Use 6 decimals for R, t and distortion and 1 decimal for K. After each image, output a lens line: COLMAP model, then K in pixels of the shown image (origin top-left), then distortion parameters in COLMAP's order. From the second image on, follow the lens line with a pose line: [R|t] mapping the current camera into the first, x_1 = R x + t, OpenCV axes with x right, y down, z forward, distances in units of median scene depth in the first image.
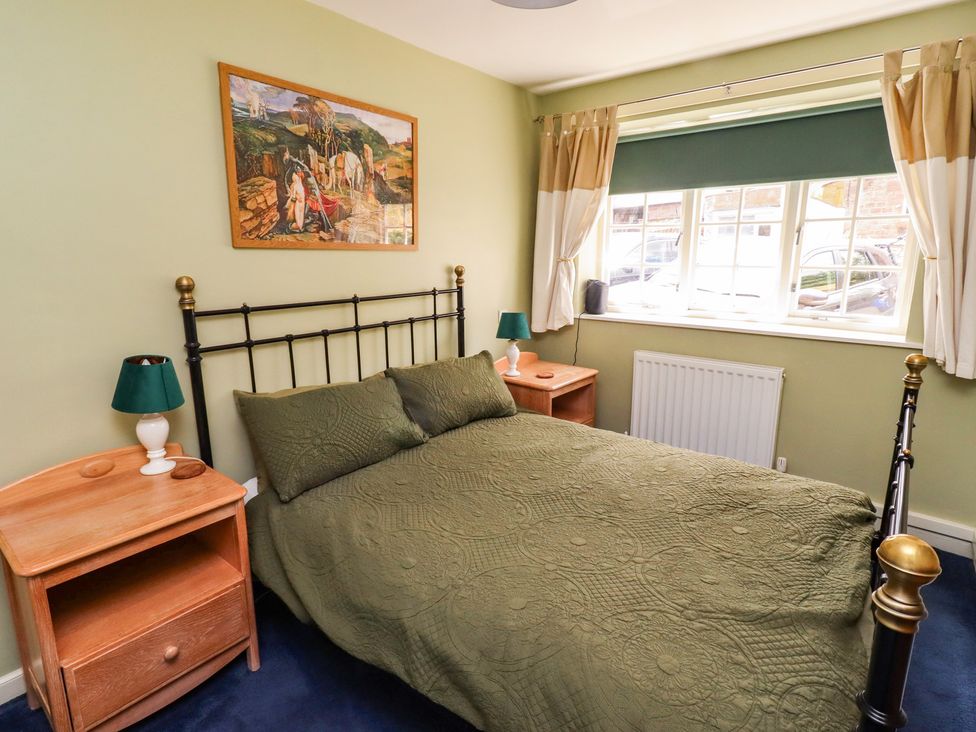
lens RADIAL K [[513.3, 0, 492.5], [0, 513.3, 359.3], [0, 0, 1]] dist [0.005094, 0.002389]
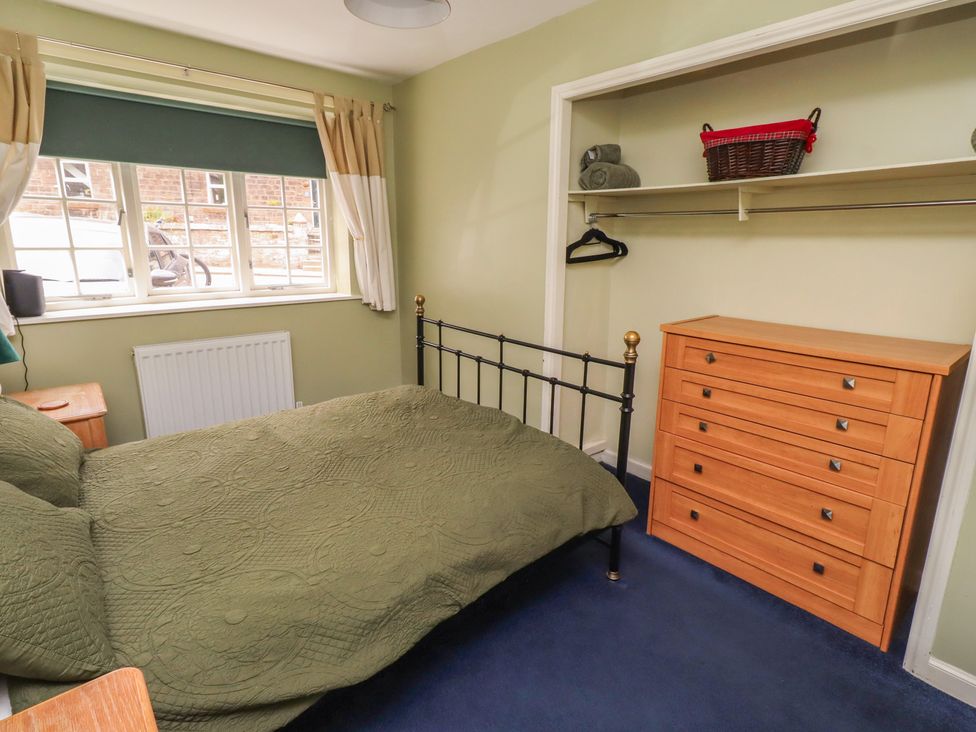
lens RADIAL K [[513.3, 0, 493.4], [0, 513.3, 362.9], [0, 0, 1]] dist [0.005094, 0.002389]
pose [[0.161209, -0.233001, 0.959021, -0.654314], [0.194224, 0.960218, 0.200644, -0.069068], [-0.967620, 0.153919, 0.200050, 0.351063]]
